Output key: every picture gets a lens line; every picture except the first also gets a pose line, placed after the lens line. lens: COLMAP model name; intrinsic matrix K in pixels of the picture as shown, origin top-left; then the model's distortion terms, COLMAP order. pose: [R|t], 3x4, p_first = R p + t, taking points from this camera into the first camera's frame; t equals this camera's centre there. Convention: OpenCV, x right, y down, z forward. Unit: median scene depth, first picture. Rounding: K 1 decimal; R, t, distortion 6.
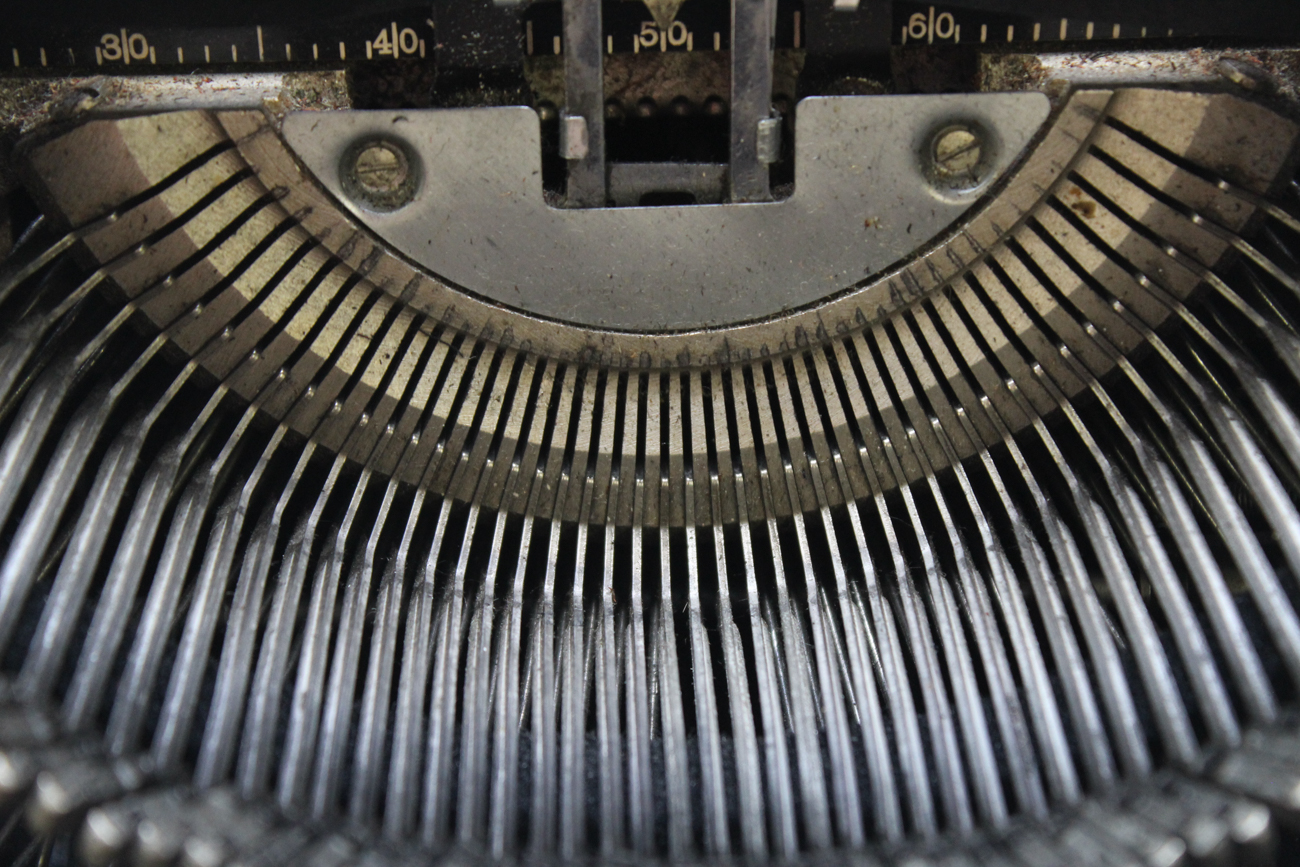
lens RADIAL K [[2899.1, 0, 650.0], [0, 2899.1, 433.5], [0, 0, 1]] dist [0.032629, 0.449564]
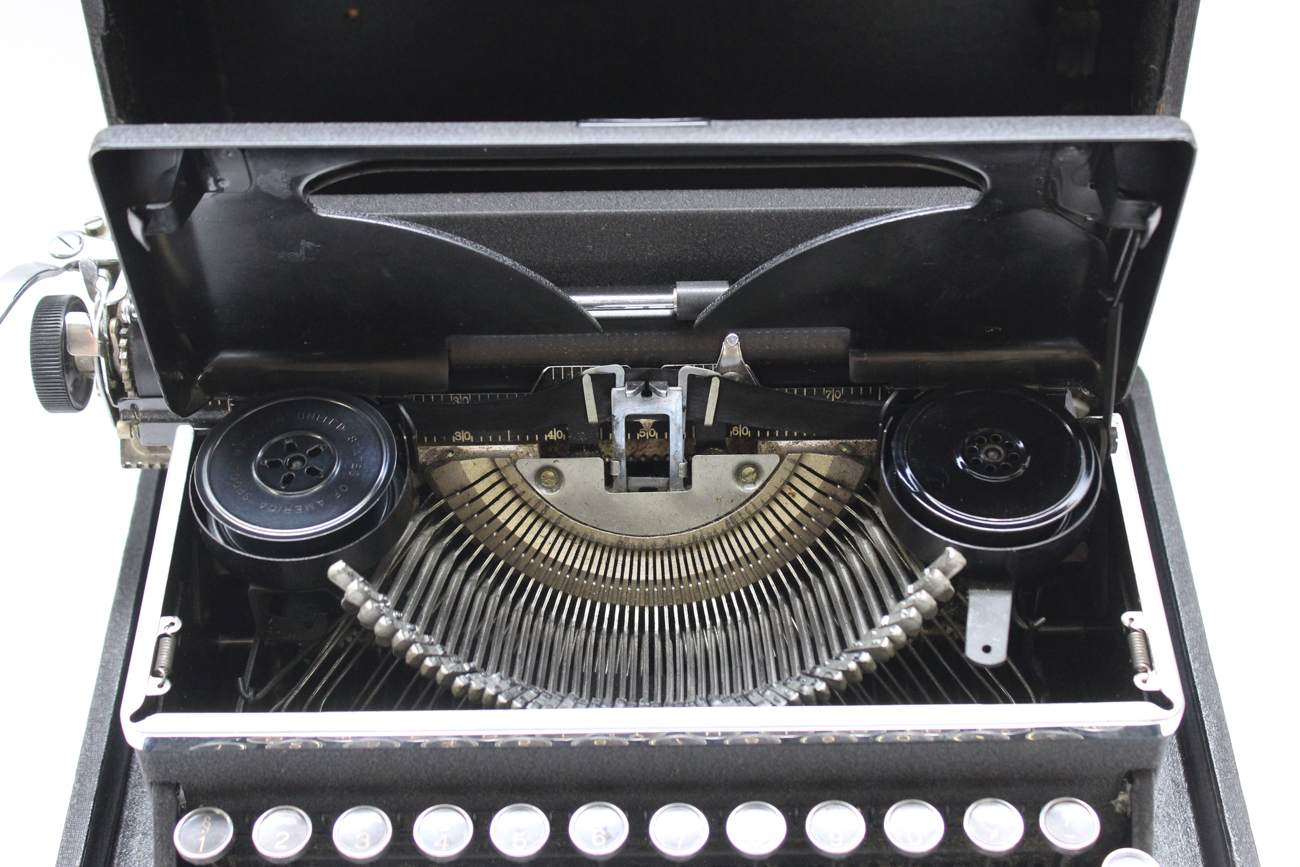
lens RADIAL K [[1767.7, 0, 650.0], [0, 1767.7, 433.5], [0, 0, 1]] dist [-0.028788, -0.032599]
pose [[0.999459, 0.008986, -0.031647, 0.062947], [-0.012826, 0.992286, -0.123304, 0.080249], [0.030295, 0.123643, 0.991864, -0.748412]]
